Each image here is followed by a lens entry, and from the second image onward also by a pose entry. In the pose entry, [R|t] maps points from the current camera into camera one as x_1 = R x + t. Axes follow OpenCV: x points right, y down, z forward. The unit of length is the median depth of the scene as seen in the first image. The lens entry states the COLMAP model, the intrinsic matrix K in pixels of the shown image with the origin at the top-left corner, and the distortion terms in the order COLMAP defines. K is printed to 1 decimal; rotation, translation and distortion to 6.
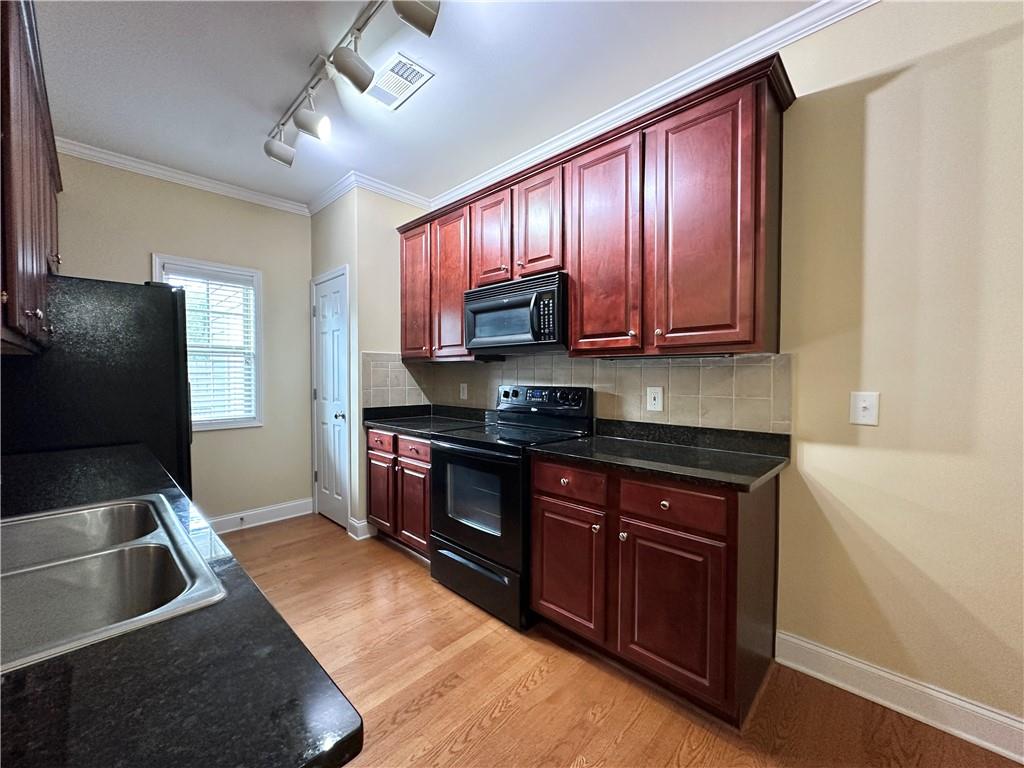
lens RADIAL K [[406.6, 0, 511.4], [0, 406.6, 382.1], [0, 0, 1]] dist [-0.002559, 0.001648]
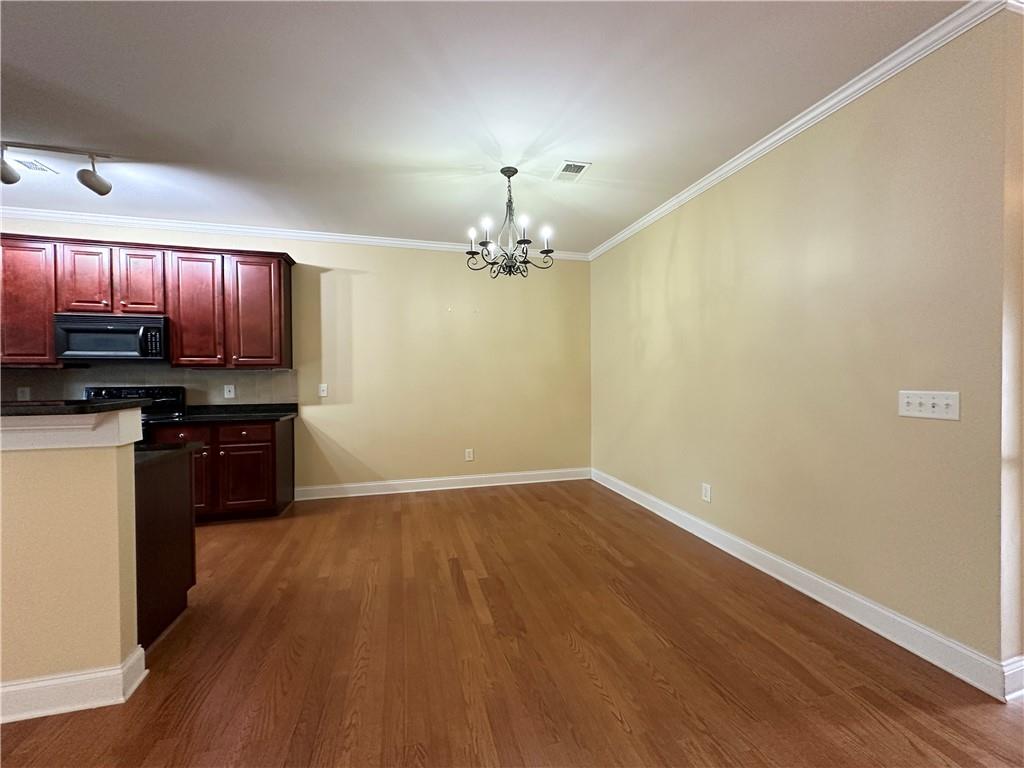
lens RADIAL K [[406.6, 0, 511.7], [0, 406.6, 384.5], [0, 0, 1]] dist [-0.002559, 0.001648]
pose [[0.514749, -0.017961, 0.857153, -0.568984], [0.022193, 0.999725, 0.007621, 0.024232], [-0.857054, 0.015100, 0.515006, -1.049089]]
